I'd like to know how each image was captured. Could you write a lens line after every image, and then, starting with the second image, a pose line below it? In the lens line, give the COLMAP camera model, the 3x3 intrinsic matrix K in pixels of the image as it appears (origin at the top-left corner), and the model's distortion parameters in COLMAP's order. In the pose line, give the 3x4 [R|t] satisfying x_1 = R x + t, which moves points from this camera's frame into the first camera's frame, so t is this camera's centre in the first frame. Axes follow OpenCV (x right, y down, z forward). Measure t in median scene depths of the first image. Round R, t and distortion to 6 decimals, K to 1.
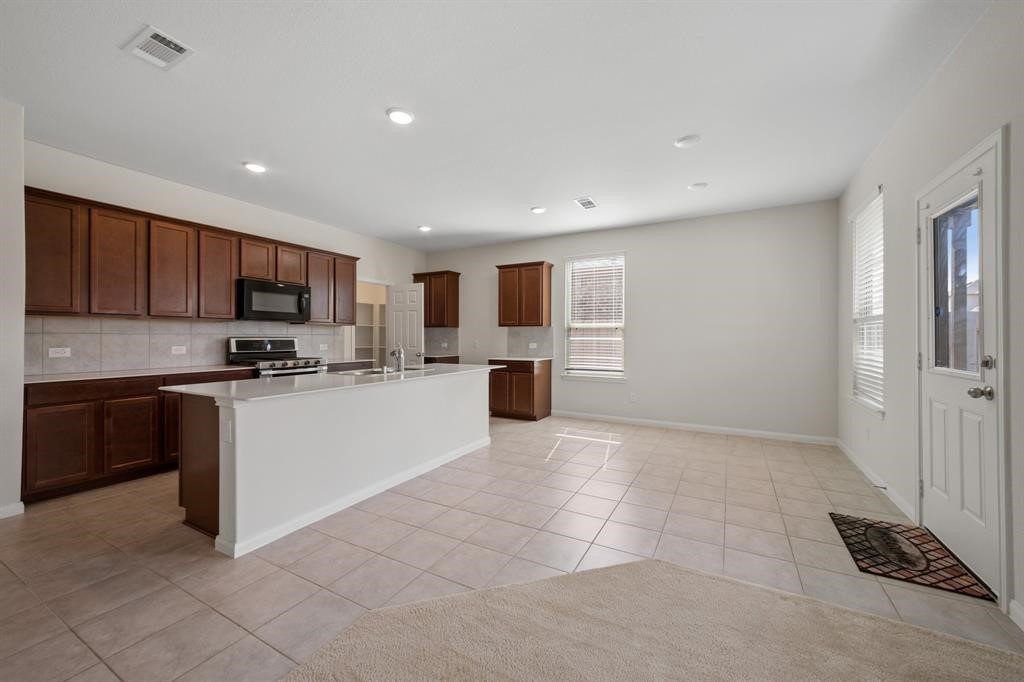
lens RADIAL K [[398.8, 0, 513.4], [0, 398.8, 336.1], [0, 0, 1]] dist [-0.000134, 0.000037]
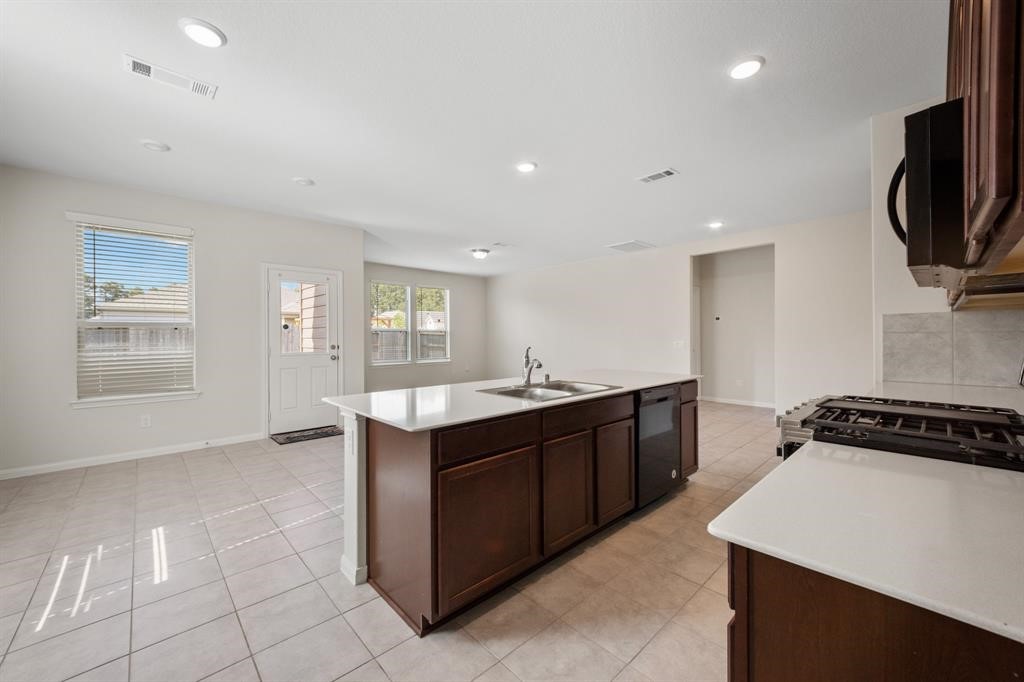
lens RADIAL K [[398.8, 0, 513.4], [0, 398.8, 336.1], [0, 0, 1]] dist [-0.000134, 0.000037]
pose [[-0.950059, 0.006946, 0.311993, -0.420723], [0.005810, 0.999973, -0.004571, 0.002852], [-0.312017, -0.002530, -0.950073, 1.473066]]
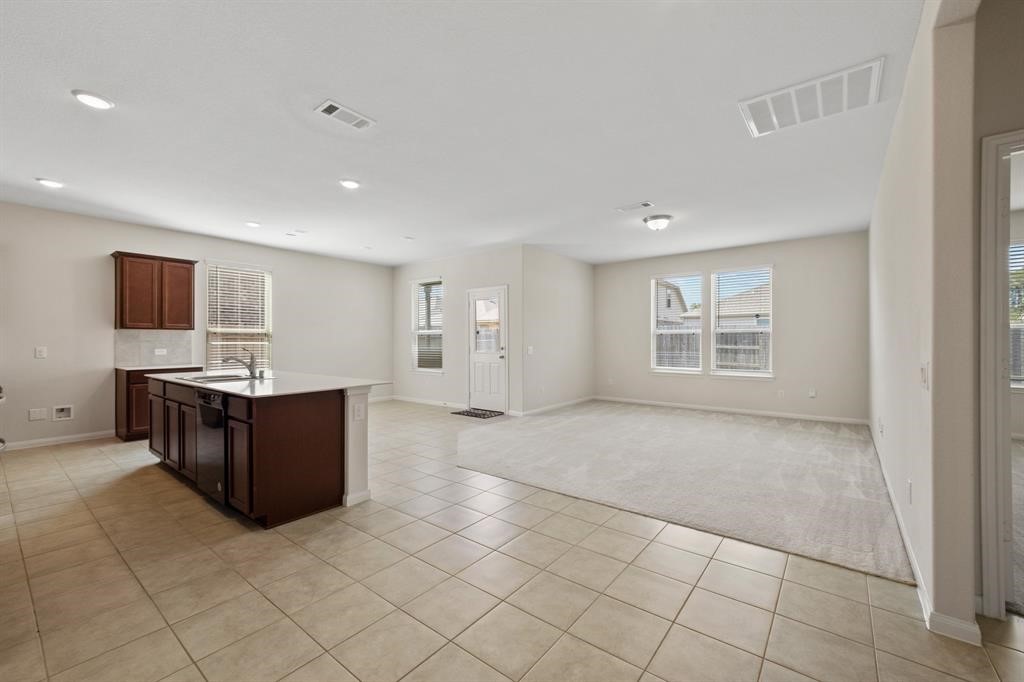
lens RADIAL K [[414.2, 0, 519.8], [0, 414.2, 341.1], [0, 0, 1]] dist [0.000243, -0.000110]
pose [[0.147466, -0.003236, 0.989062, -1.075827], [-0.001614, 0.999993, 0.003512, -0.005510], [-0.989066, -0.002114, 0.147459, 0.132585]]
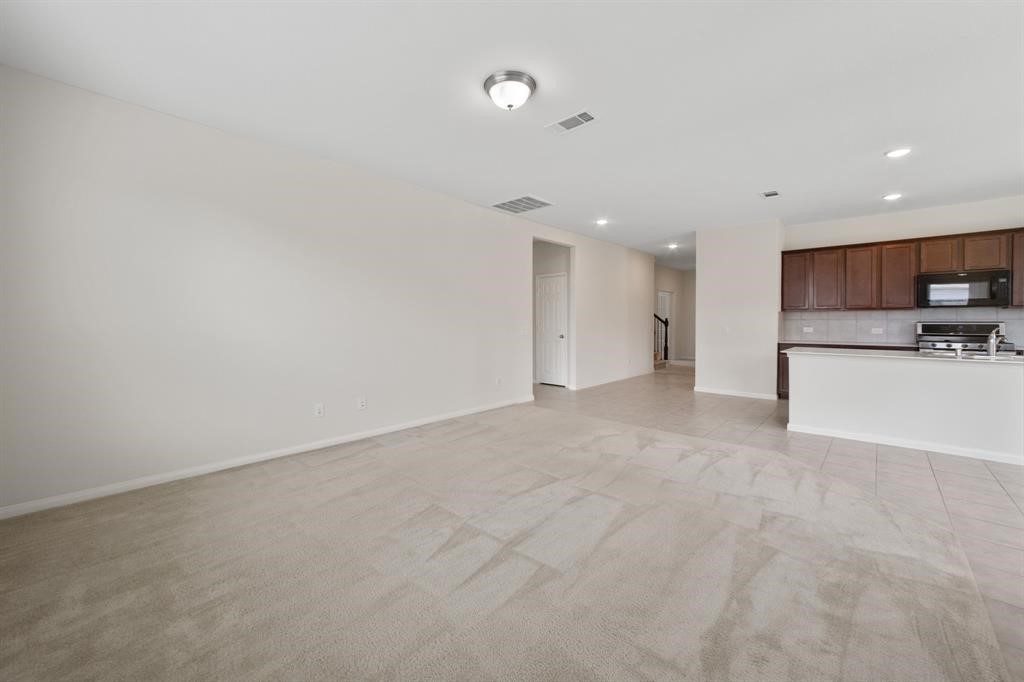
lens RADIAL K [[399.8, 0, 510.9], [0, 399.8, 323.8], [0, 0, 1]] dist [0.000464, 0.000118]
pose [[-0.243026, 0.007016, -0.969994, 0.844176], [0.002104, 0.999975, 0.006705, -0.002204], [0.970017, -0.000412, -0.243035, 0.064843]]
